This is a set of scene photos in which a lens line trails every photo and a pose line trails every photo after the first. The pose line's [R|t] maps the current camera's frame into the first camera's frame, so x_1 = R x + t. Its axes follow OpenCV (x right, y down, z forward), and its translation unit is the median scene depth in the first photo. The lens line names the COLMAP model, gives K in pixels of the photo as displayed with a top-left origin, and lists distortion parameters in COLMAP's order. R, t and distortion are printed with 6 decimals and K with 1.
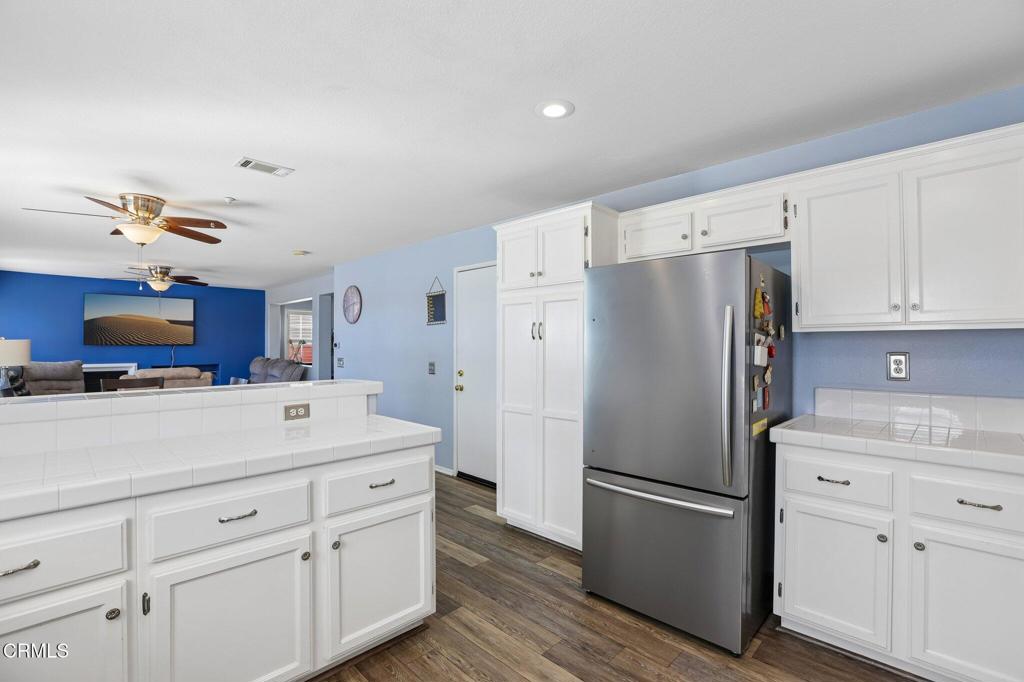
lens RADIAL K [[461.0, 0, 512.0], [0, 461.0, 341.0], [0, 0, 1]] dist [-0.048726, 0.013243]
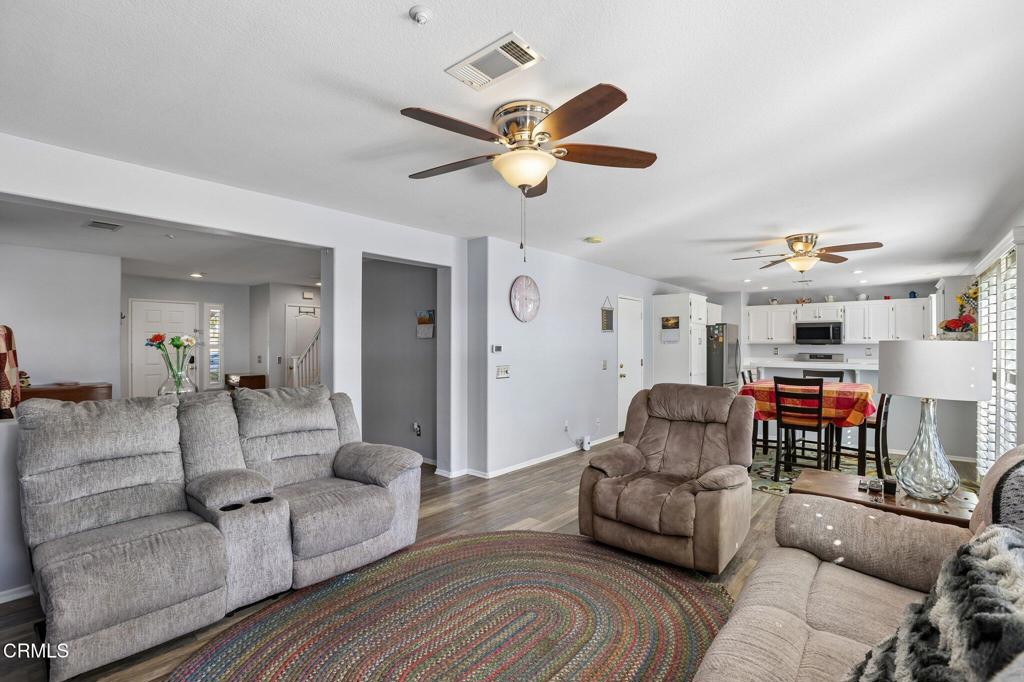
lens RADIAL K [[466.3, 0, 512.0], [0, 466.3, 341.0], [0, 0, 1]] dist [-0.044861, 0.012954]
pose [[-0.074603, 0.008292, 0.997179, -1.474086], [-0.007815, 0.999930, -0.008900, 0.004936], [-0.997183, -0.008457, -0.074533, 1.352567]]
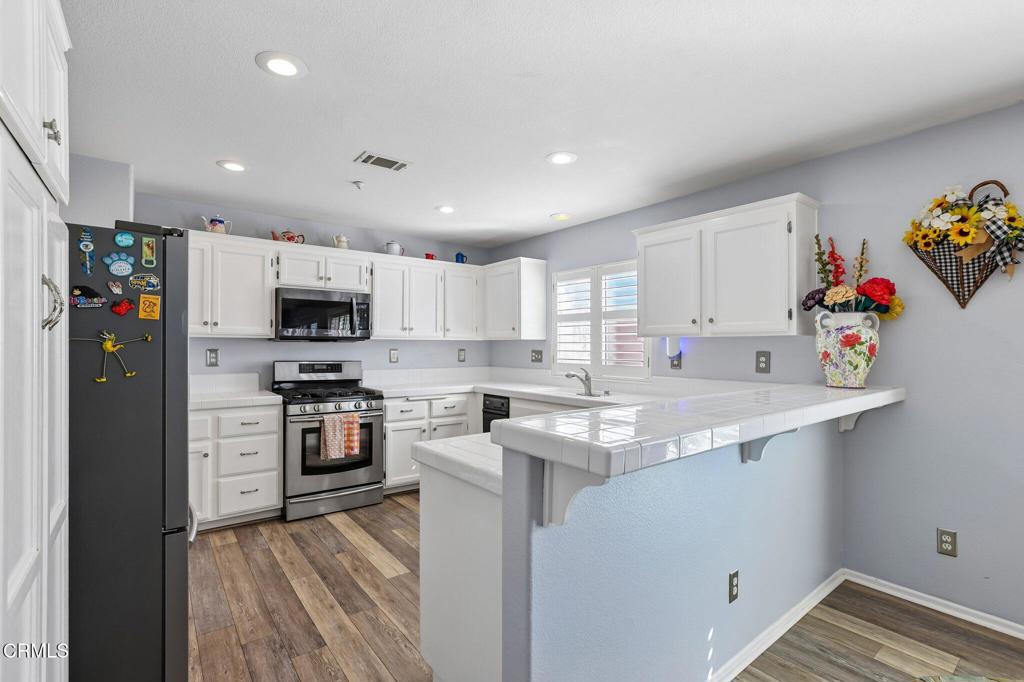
lens RADIAL K [[466.3, 0, 512.0], [0, 466.3, 341.0], [0, 0, 1]] dist [-0.044861, 0.012954]
pose [[-0.991691, 0.000472, 0.128638, -0.189563], [-0.001223, 0.999913, -0.013098, 0.005514], [-0.128633, -0.013147, -0.991605, 0.771833]]
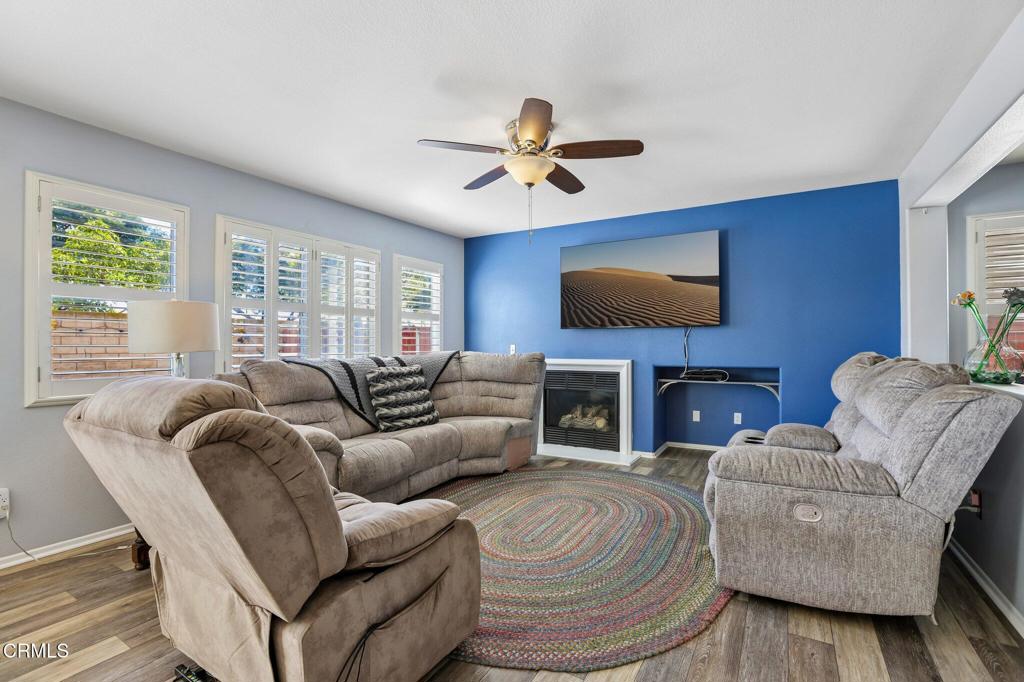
lens RADIAL K [[466.3, 0, 512.0], [0, 466.3, 341.0], [0, 0, 1]] dist [-0.044861, 0.012954]
pose [[0.241881, -0.008198, -0.970271, -0.494863], [0.008275, 0.999945, -0.006385, 0.045465], [0.970271, -0.006485, 0.241936, 1.151364]]
